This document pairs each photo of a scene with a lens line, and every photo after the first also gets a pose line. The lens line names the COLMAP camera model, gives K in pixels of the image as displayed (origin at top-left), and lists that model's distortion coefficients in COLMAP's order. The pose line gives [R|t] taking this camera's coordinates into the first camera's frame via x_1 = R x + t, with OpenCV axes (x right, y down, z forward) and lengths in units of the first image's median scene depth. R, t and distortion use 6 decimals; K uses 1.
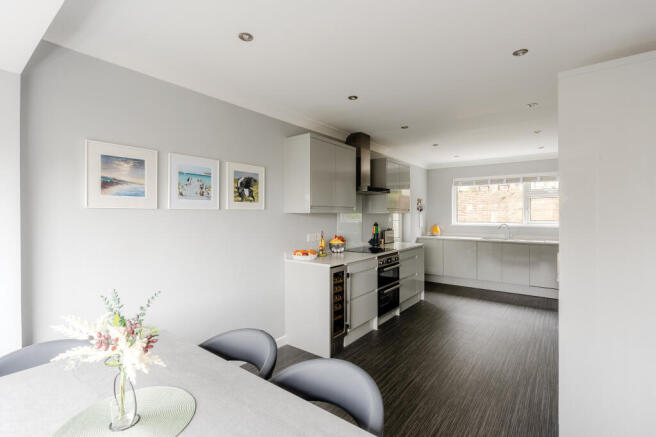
lens RADIAL K [[307.4, 0, 323.2], [0, 307.4, 216.0], [0, 0, 1]] dist [-0.003797, 0.002902]
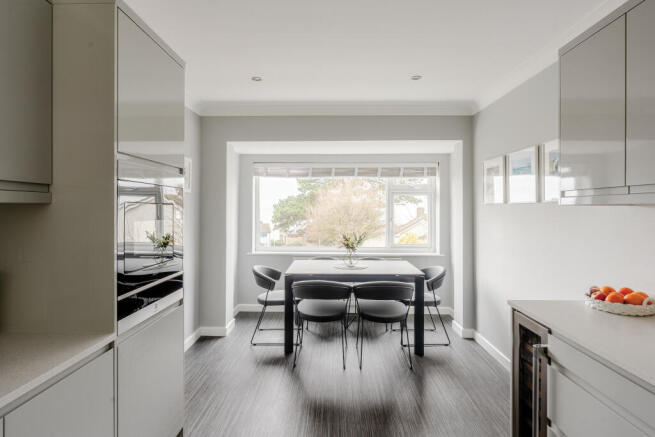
lens RADIAL K [[362.1, 0, 325.1], [0, 362.1, 210.8], [0, 0, 1]] dist [0.002117, 0.001526]
pose [[-0.807758, 0.002065, -0.589511, 0.689669], [-0.004888, 0.999936, 0.010199, -0.004639], [0.589494, 0.011120, -0.807696, 1.383015]]
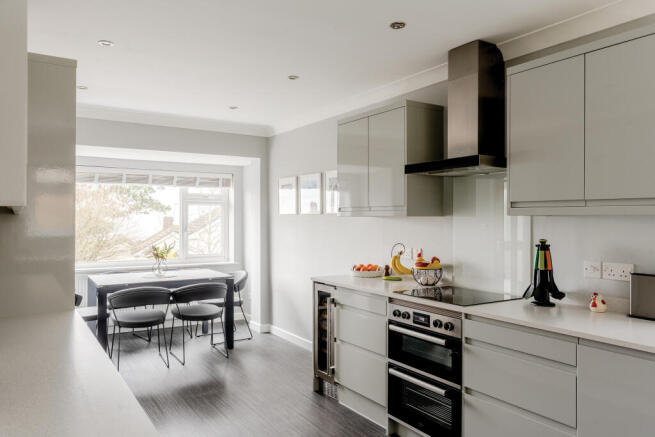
lens RADIAL K [[485.1, 0, 329.8], [0, 485.1, 216.6], [0, 0, 1]] dist [0.010721, 0.001912]
pose [[-0.337593, -0.005433, -0.941276, 1.322672], [-0.006991, 0.999970, -0.003264, -0.005136], [0.941266, 0.005478, -0.337621, 1.566121]]
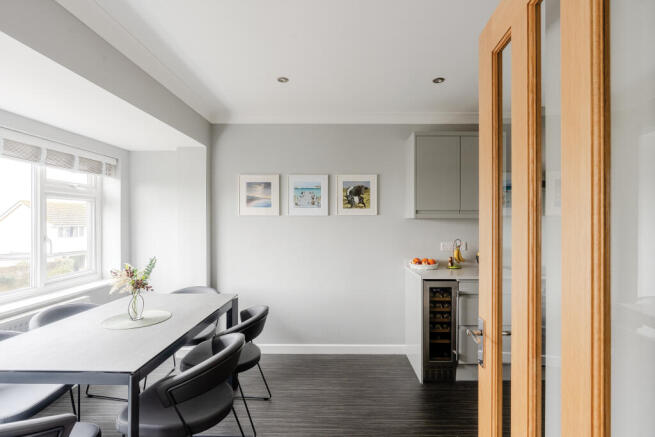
lens RADIAL K [[310.8, 0, 329.6], [0, 310.8, 219.8], [0, 0, 1]] dist [-0.005632, 0.000403]
pose [[0.601267, -0.000375, -0.799048, 0.601399], [-0.006802, 0.999961, -0.005587, 0.002669], [0.799019, 0.008795, 0.601241, 0.257917]]
